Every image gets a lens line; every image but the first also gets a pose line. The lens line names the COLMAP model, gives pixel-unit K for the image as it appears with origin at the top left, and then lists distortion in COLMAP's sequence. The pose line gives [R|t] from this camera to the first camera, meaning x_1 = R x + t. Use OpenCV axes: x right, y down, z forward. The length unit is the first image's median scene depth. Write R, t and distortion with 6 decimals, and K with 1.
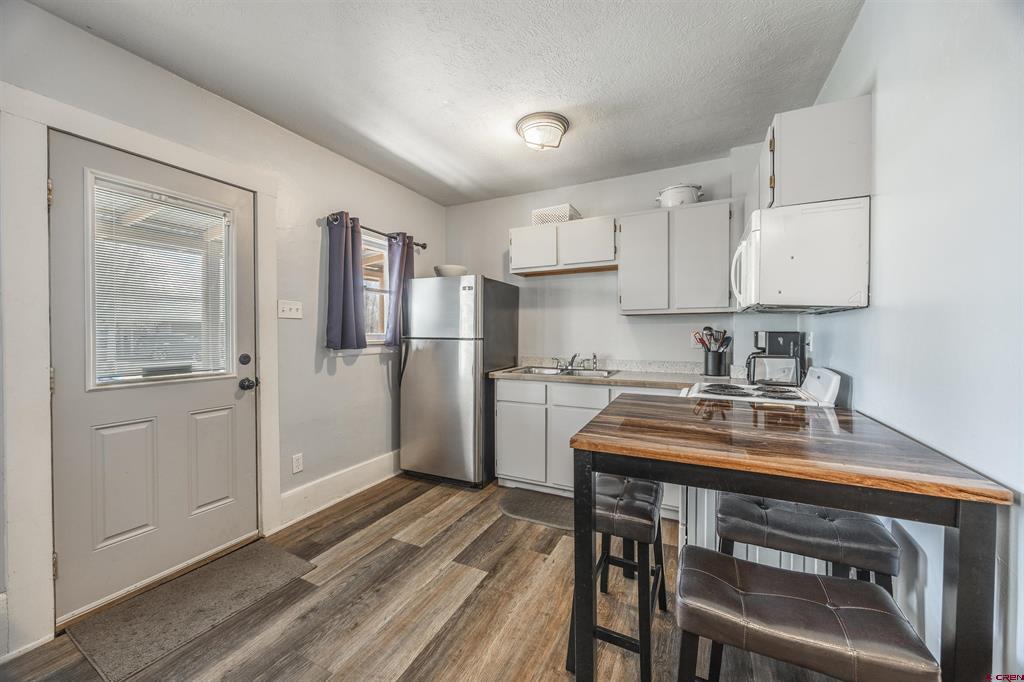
lens RADIAL K [[387.3, 0, 510.0], [0, 387.3, 337.9], [0, 0, 1]] dist [-0.003121, -0.000223]
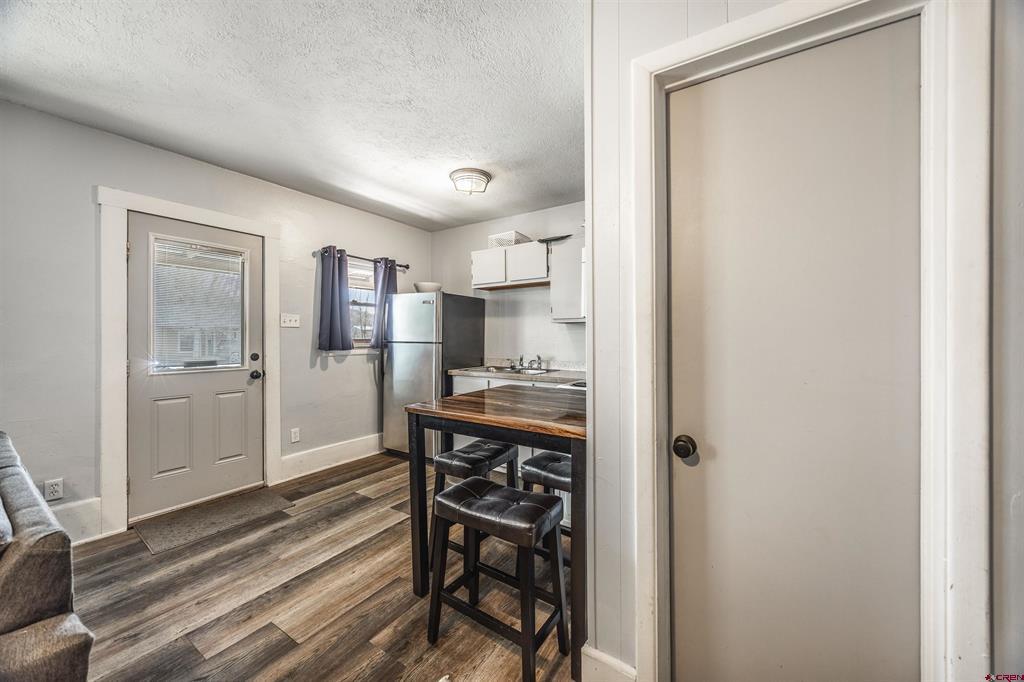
lens RADIAL K [[387.3, 0, 510.0], [0, 387.3, 337.9], [0, 0, 1]] dist [-0.003121, -0.000223]
pose [[0.991851, 0.001052, -0.127401, 0.338922], [-0.002364, 0.999946, -0.010144, -0.001204], [0.127383, 0.010362, 0.991799, -0.223525]]
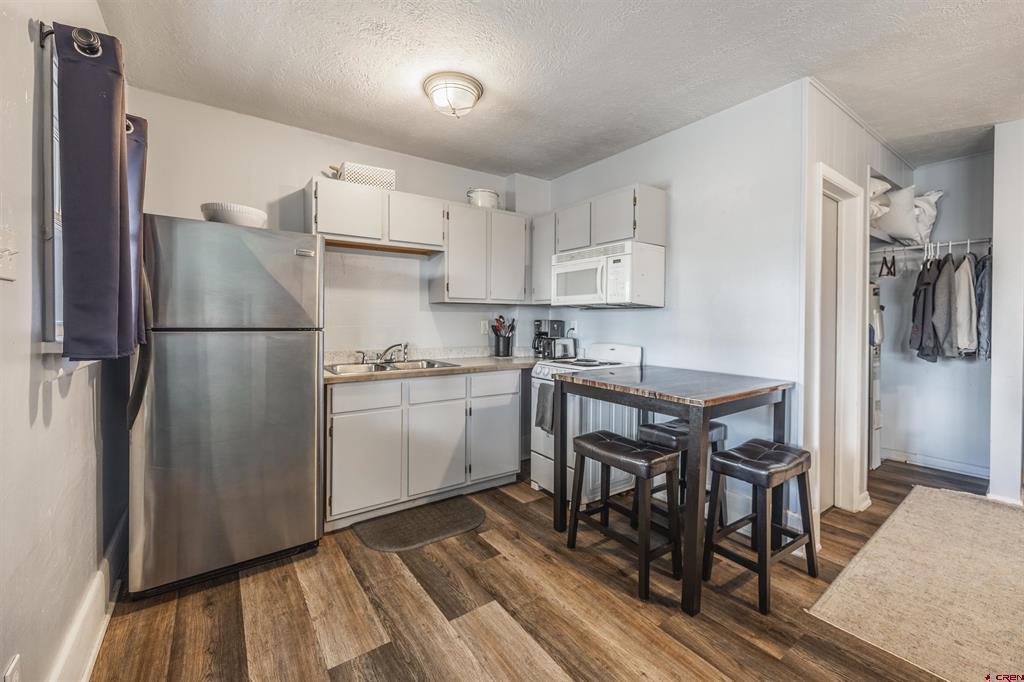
lens RADIAL K [[410.8, 0, 505.6], [0, 410.8, 324.7], [0, 0, 1]] dist [-0.001352, -0.000102]
pose [[0.482552, -0.008268, 0.875828, -0.619714], [0.007219, 0.999959, 0.005463, -0.007782], [-0.875837, 0.003687, 0.482592, 0.396868]]
